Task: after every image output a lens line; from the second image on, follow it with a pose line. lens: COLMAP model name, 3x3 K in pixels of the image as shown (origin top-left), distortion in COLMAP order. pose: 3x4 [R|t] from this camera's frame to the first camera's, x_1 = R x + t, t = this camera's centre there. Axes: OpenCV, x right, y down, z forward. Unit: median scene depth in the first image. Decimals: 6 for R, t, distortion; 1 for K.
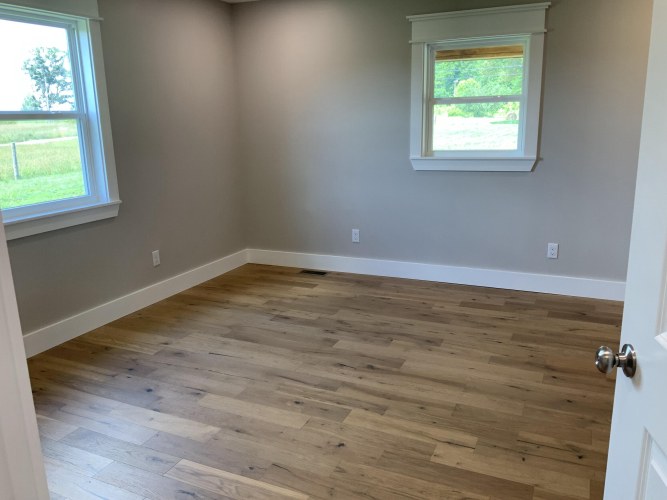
lens RADIAL K [[550.0, 0, 333.5], [0, 550.0, 250.0], [0, 0, 1]] dist [0.084743, -0.179415]
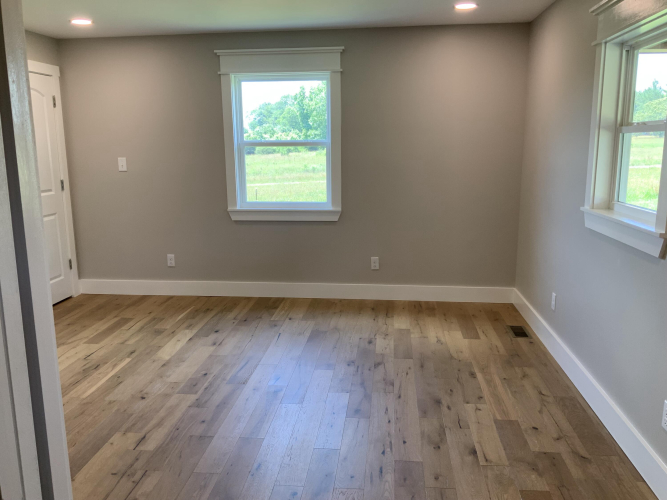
lens RADIAL K [[550.0, 0, 333.5], [0, 550.0, 250.0], [0, 0, 1]] dist [0.084743, -0.179415]
pose [[0.326037, 0.202825, -0.923343, 0.828490], [-0.222262, 0.965781, 0.133665, -0.170051], [0.918858, 0.161644, 0.359961, 0.553260]]
